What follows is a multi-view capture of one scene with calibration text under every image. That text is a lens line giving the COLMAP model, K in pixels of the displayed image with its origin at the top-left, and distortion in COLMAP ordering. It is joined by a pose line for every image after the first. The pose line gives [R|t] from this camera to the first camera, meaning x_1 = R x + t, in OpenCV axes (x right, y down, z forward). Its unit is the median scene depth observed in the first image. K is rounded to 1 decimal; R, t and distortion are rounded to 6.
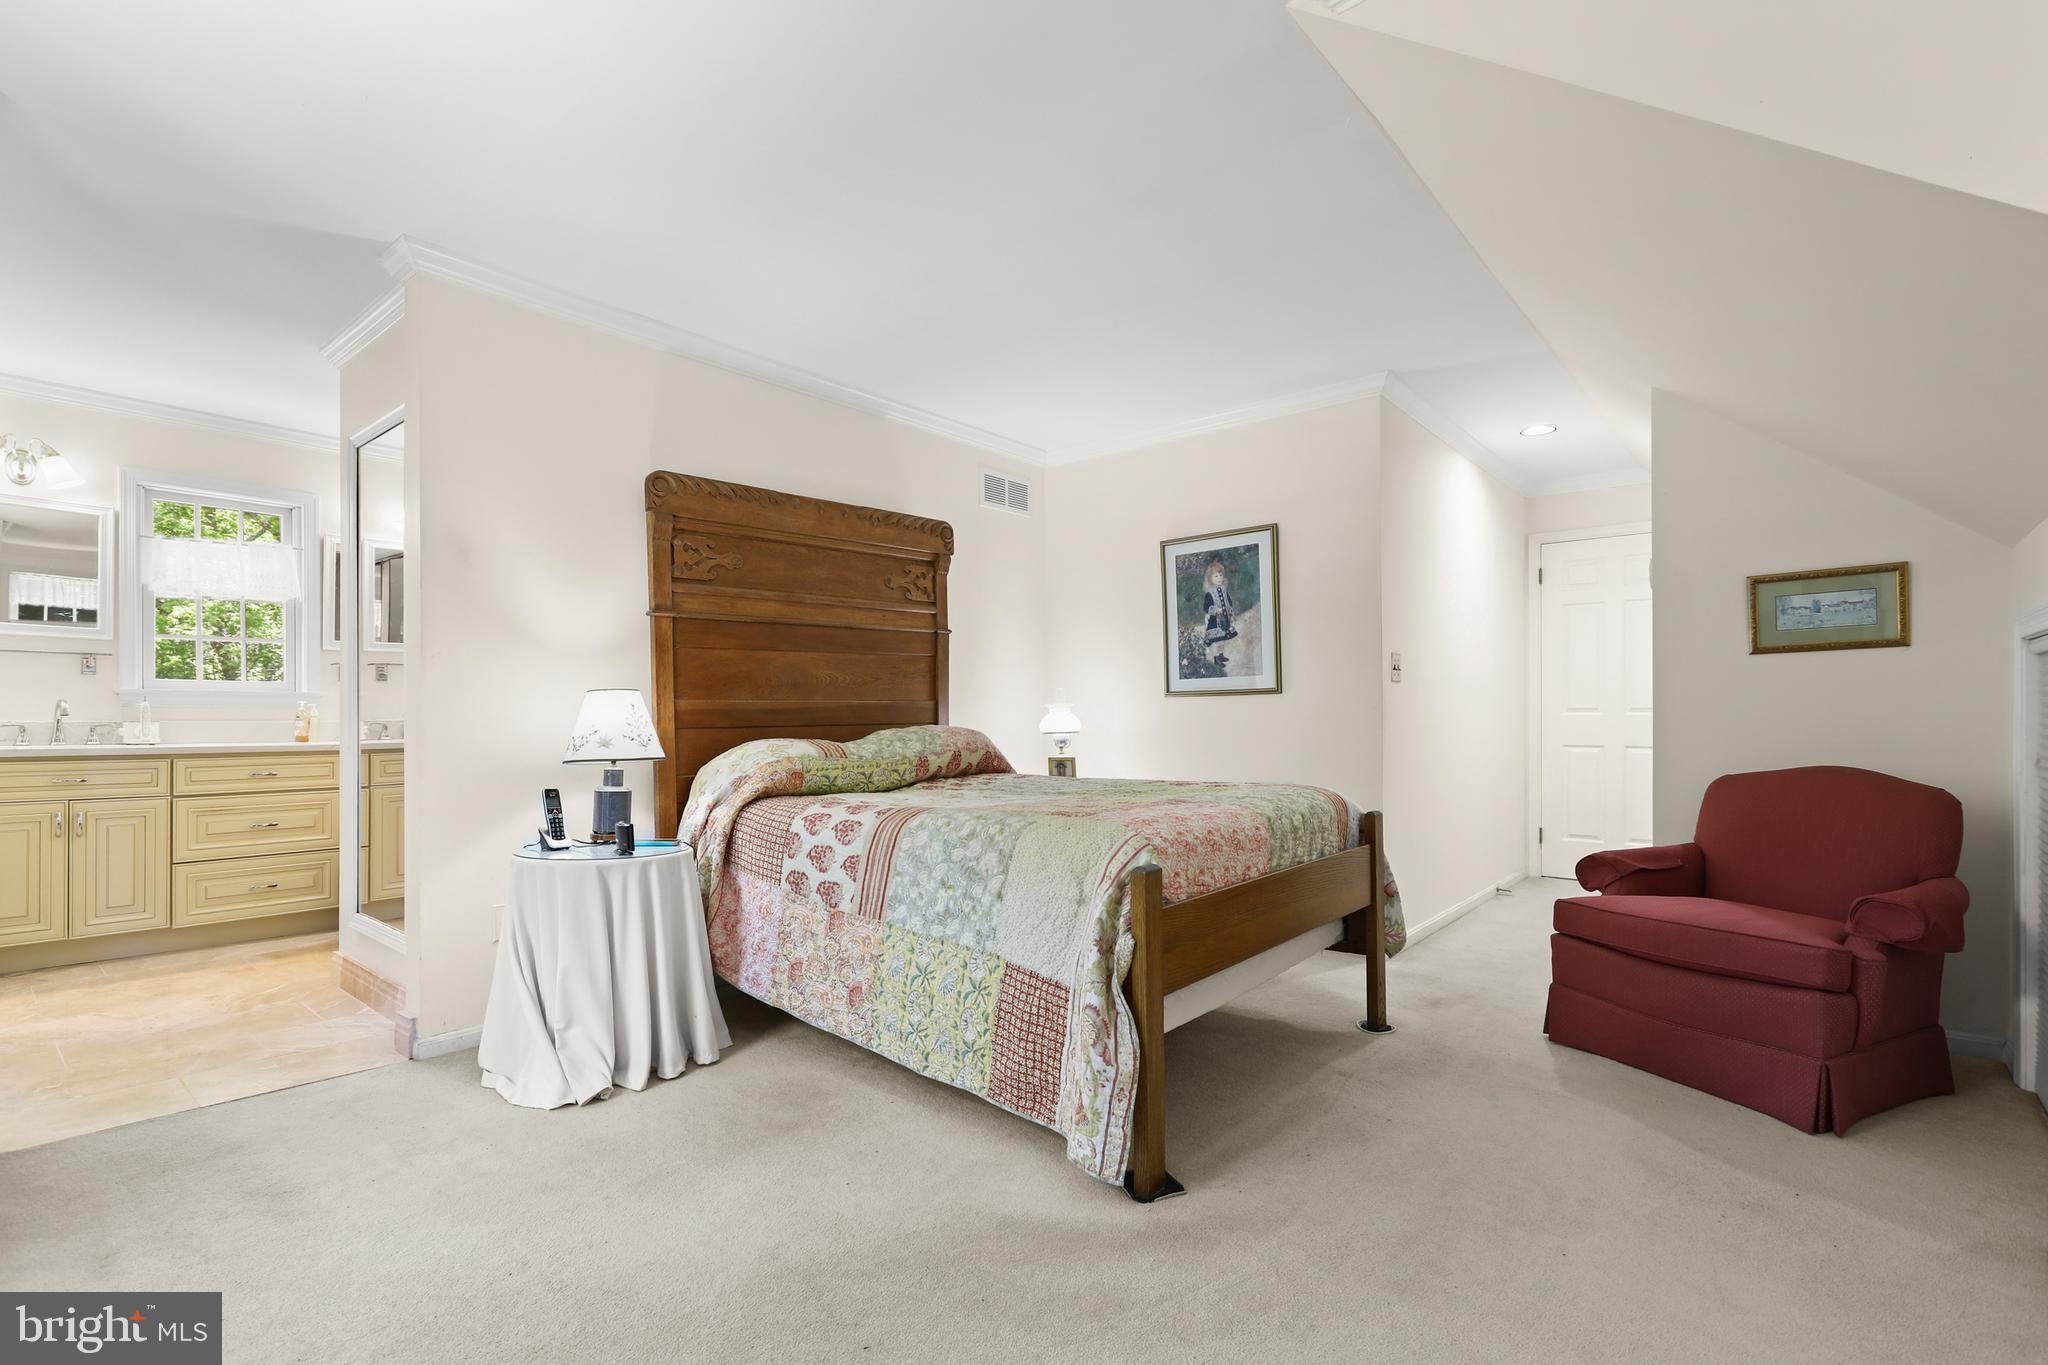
lens RADIAL K [[948.6, 0, 1005.1], [0, 948.6, 702.7], [0, 0, 1]] dist [-0.000621, 0.004901]
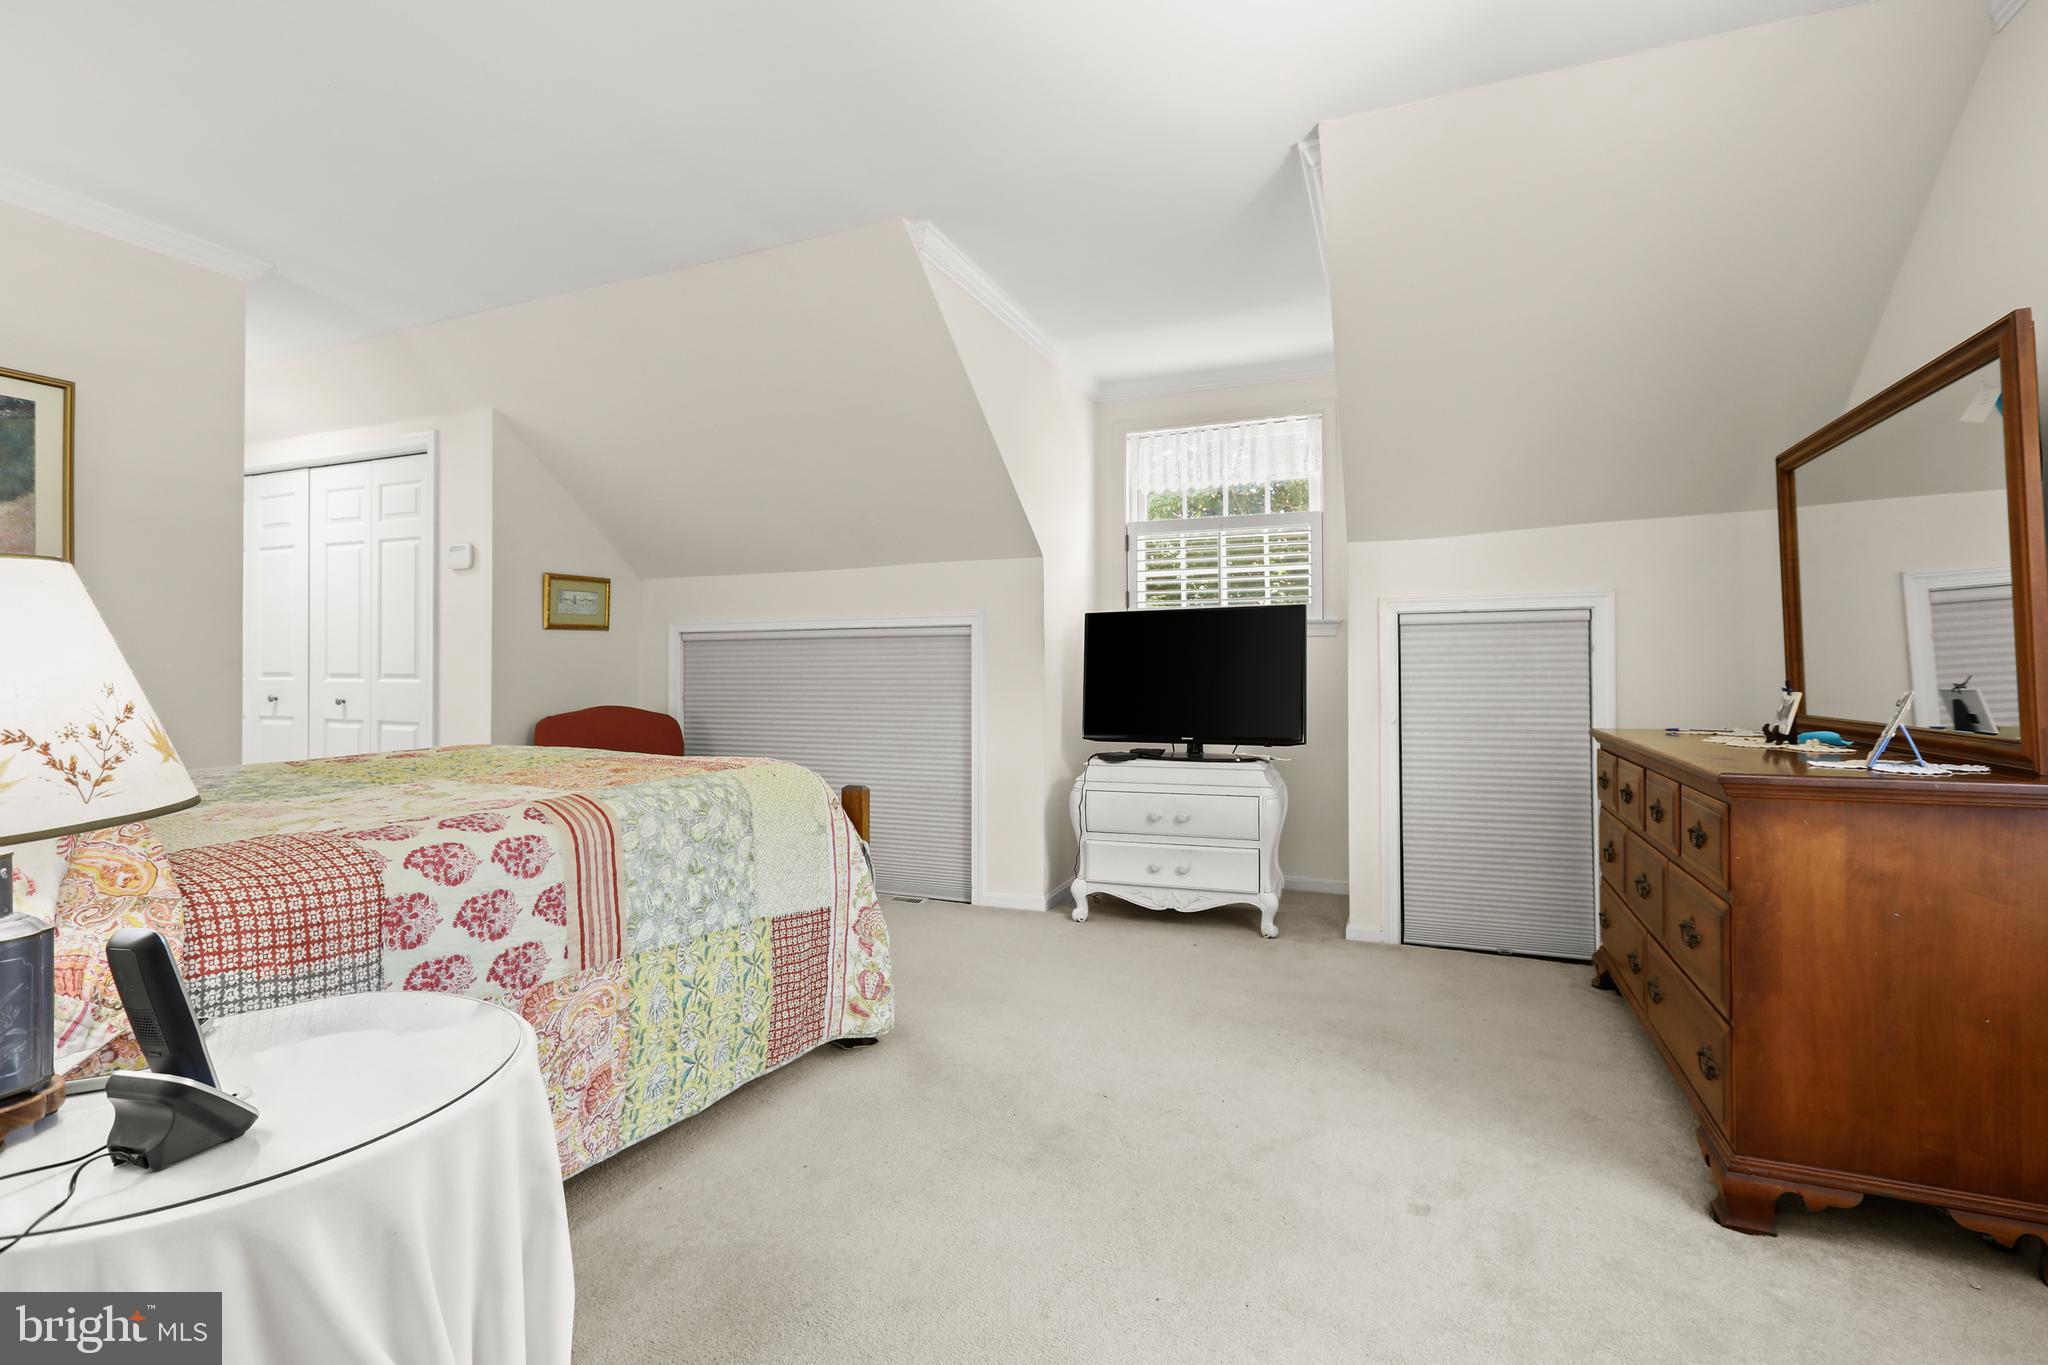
lens RADIAL K [[948.6, 0, 1016.1], [0, 948.6, 665.0], [0, 0, 1]] dist [-0.000621, 0.004901]
pose [[-0.313872, 0.014031, 0.949362, -0.902559], [-0.005193, 0.999850, -0.016494, 0.024970], [-0.949451, -0.010107, -0.313752, 0.961801]]
